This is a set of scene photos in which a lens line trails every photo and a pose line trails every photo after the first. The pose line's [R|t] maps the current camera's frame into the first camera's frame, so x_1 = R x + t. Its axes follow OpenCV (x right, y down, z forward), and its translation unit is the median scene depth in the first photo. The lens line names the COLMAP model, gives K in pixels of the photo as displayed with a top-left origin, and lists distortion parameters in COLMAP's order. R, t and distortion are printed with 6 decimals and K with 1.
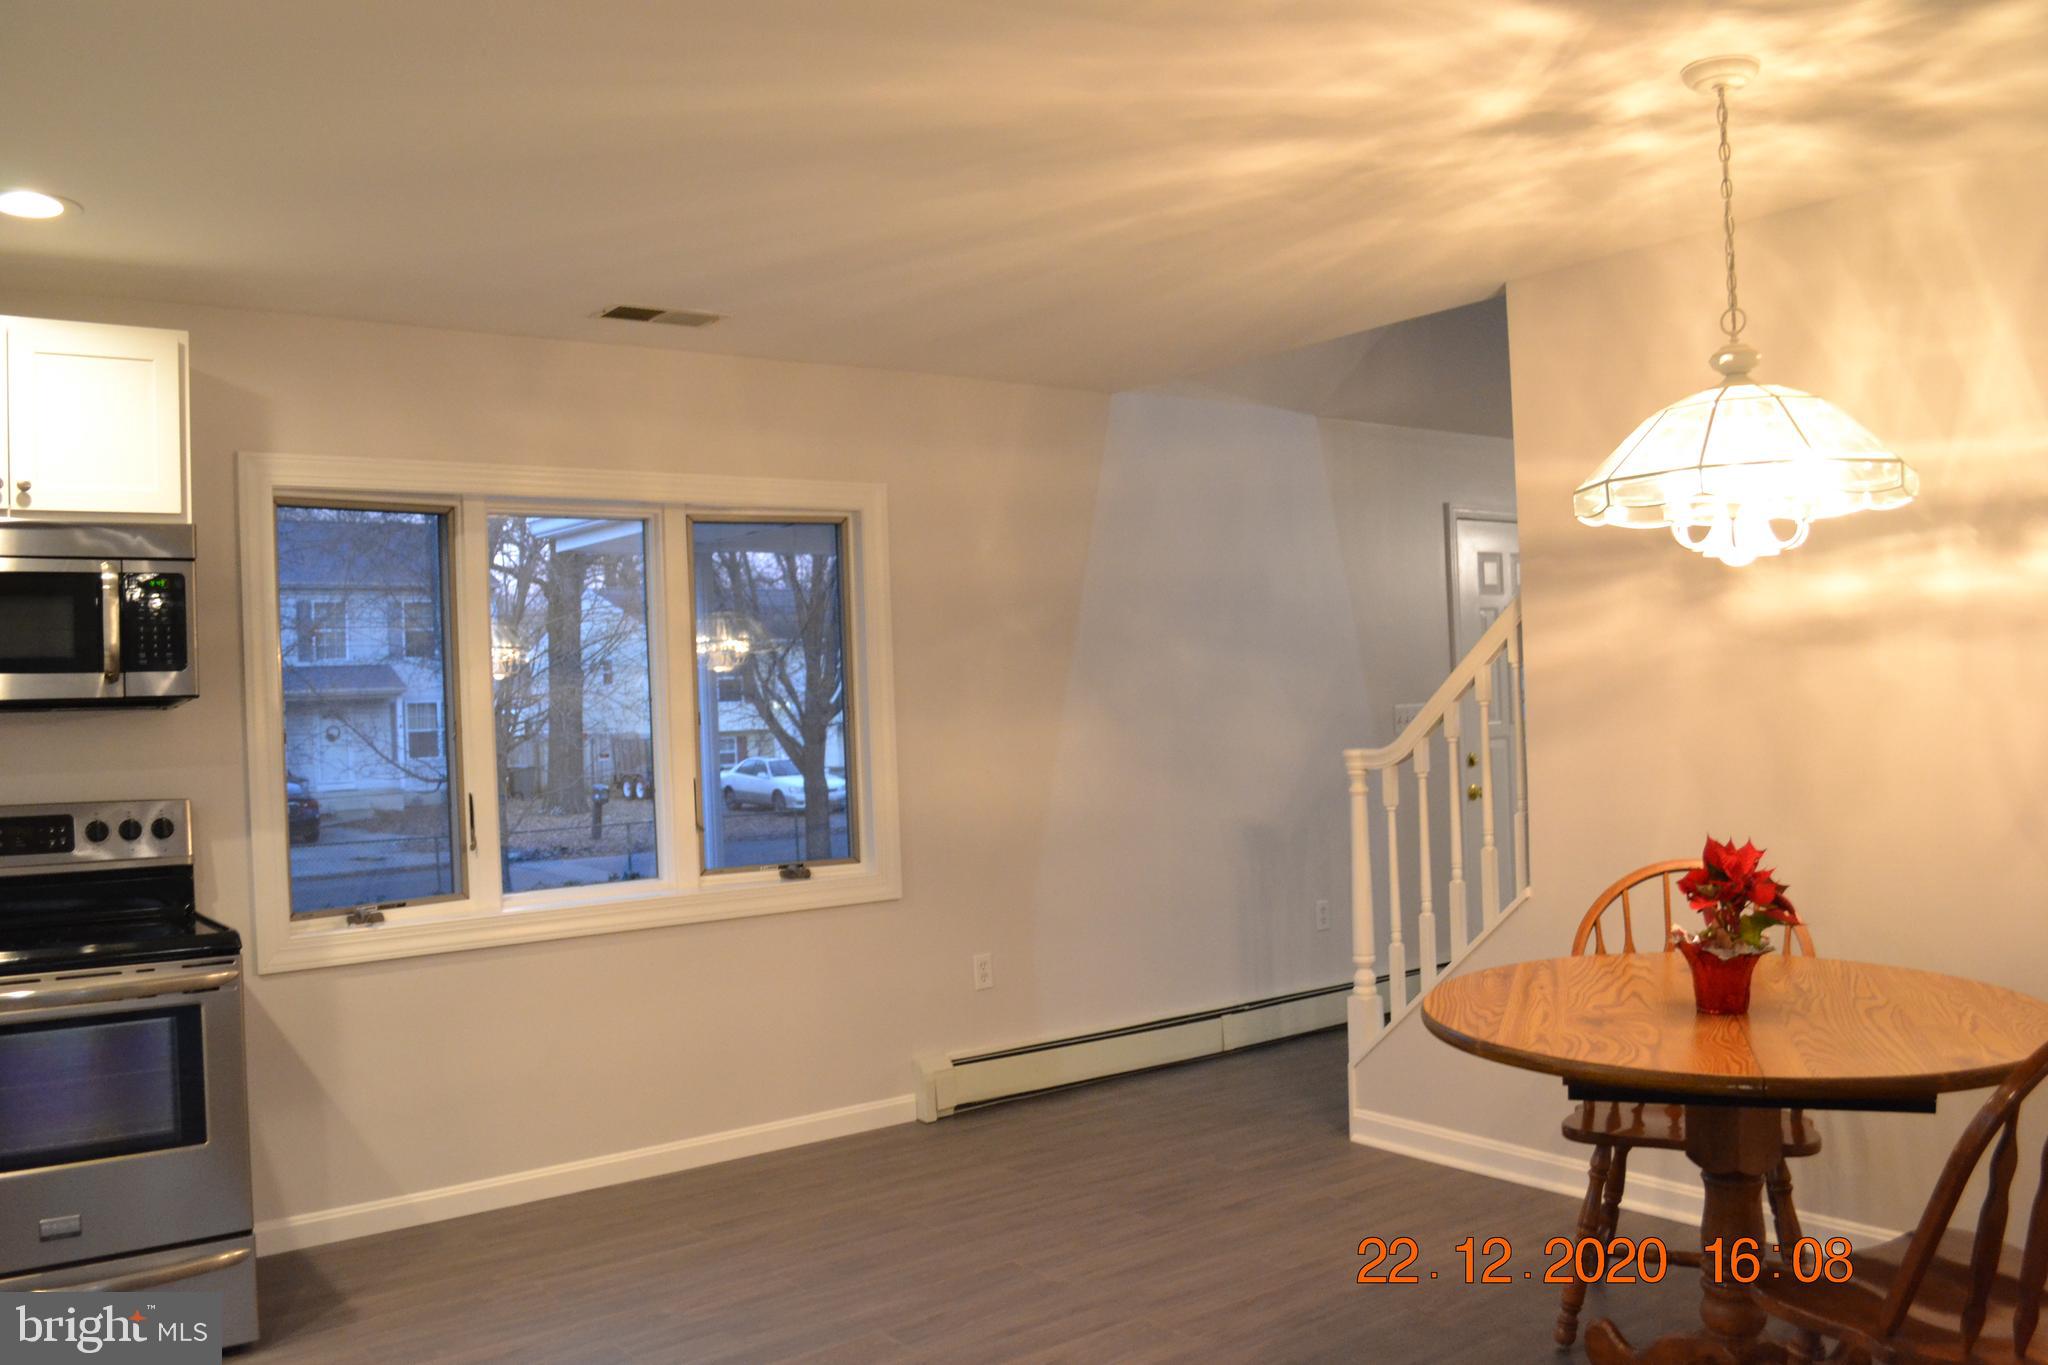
lens RADIAL K [[1642.1, 0, 1006.7], [0, 1642.1, 694.4], [0, 0, 1]] dist [-0.078519, 0.005641]
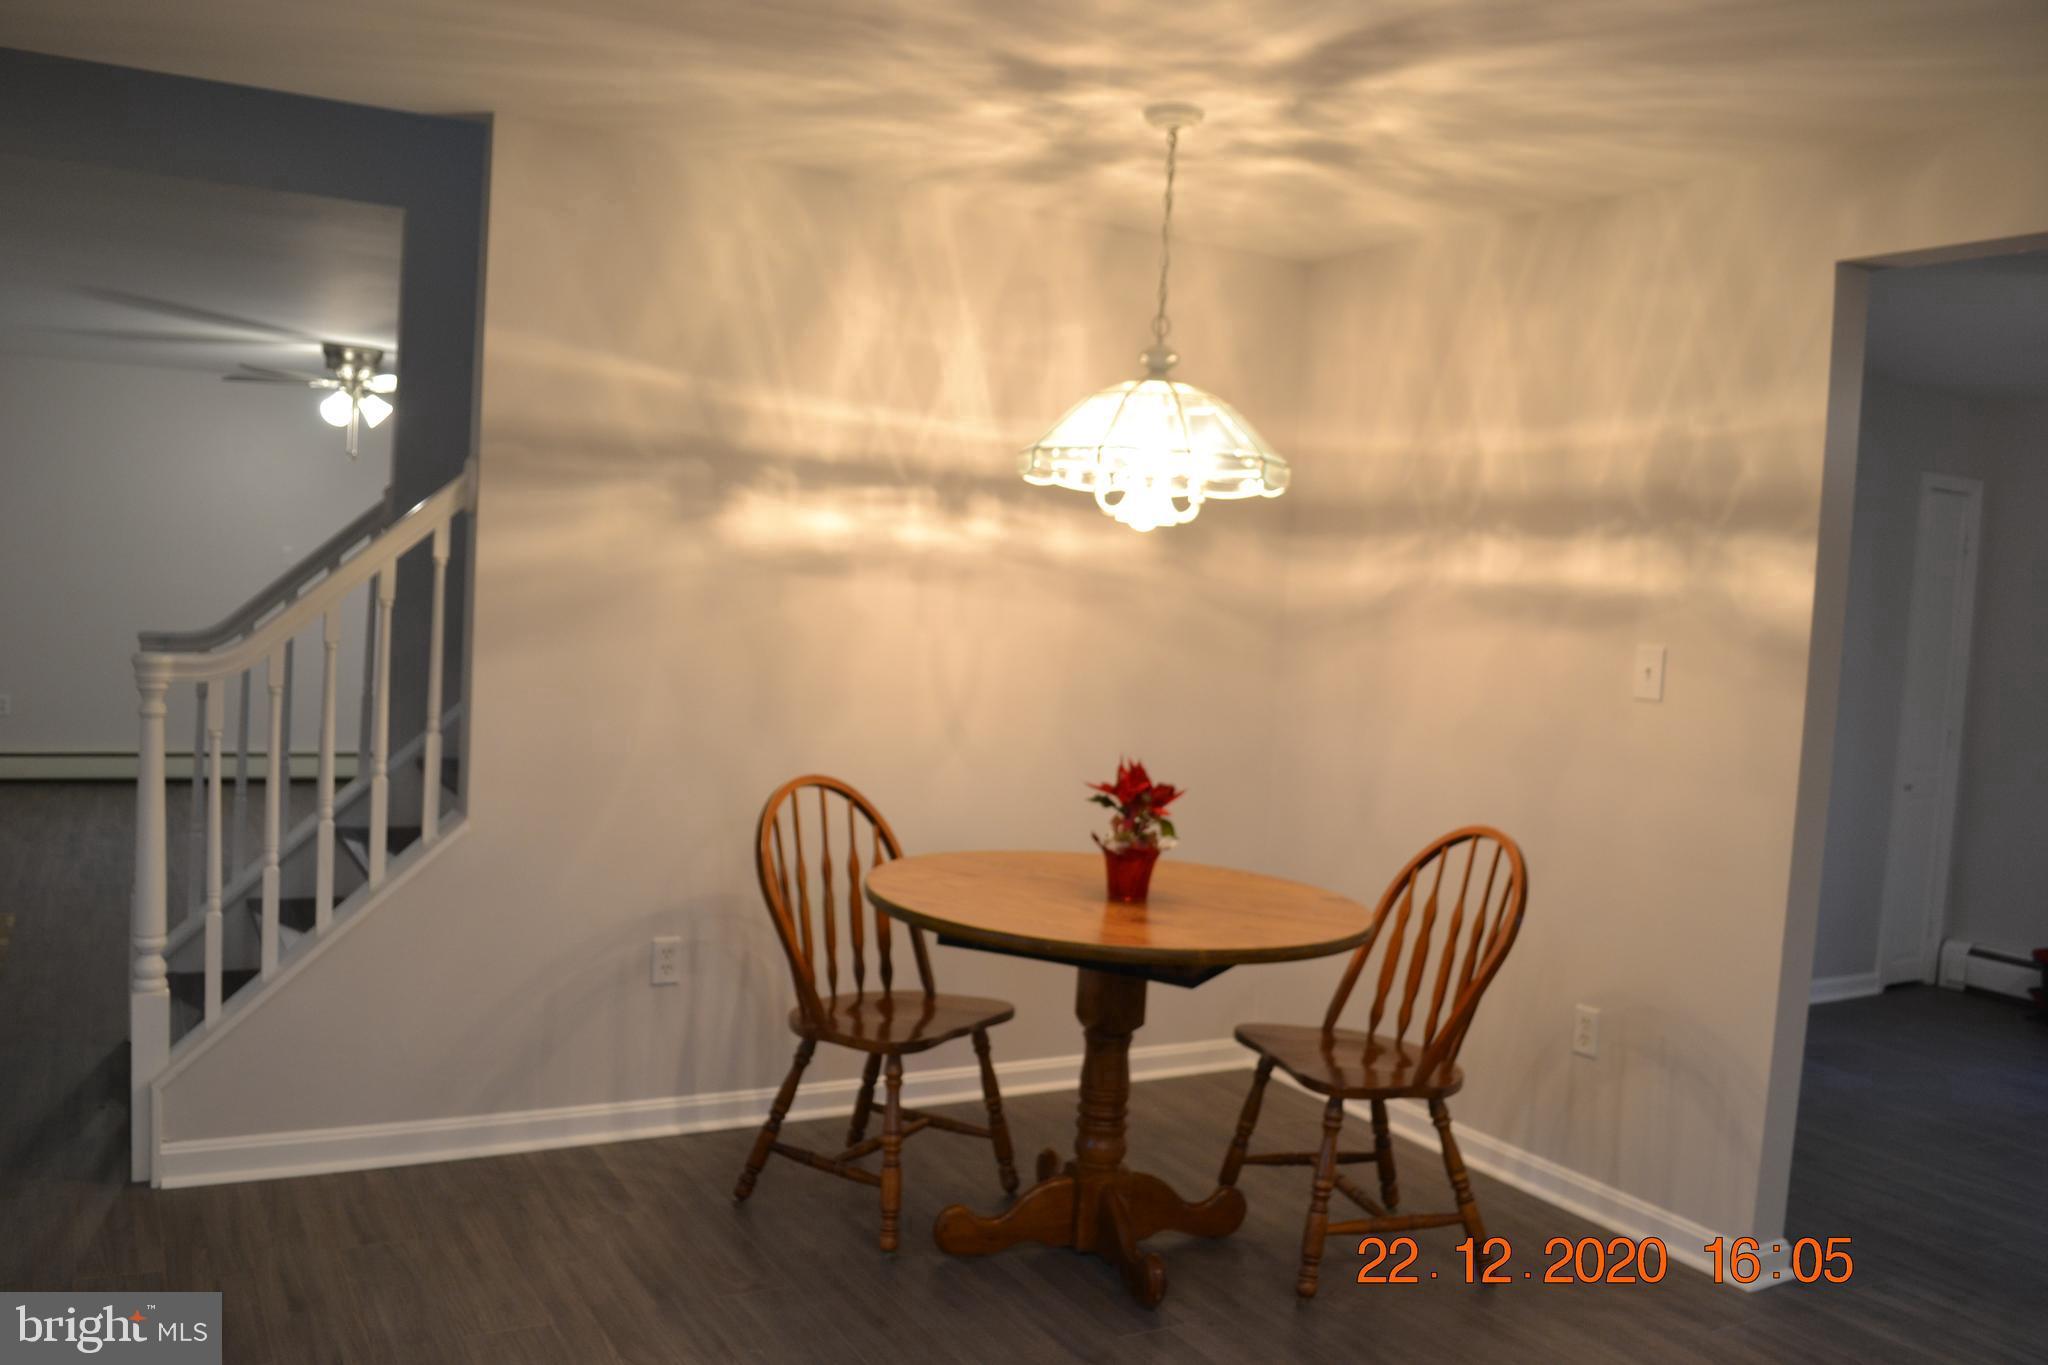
lens RADIAL K [[1629.8, 0, 1024.0], [0, 1629.8, 682.5], [0, 0, 1]] dist [-0.082388, 0.001181]
pose [[0.112384, -0.016948, 0.993520, -0.634600], [-0.061787, 0.997801, 0.024010, 0.007950], [-0.991742, -0.064085, 0.111090, 0.781270]]
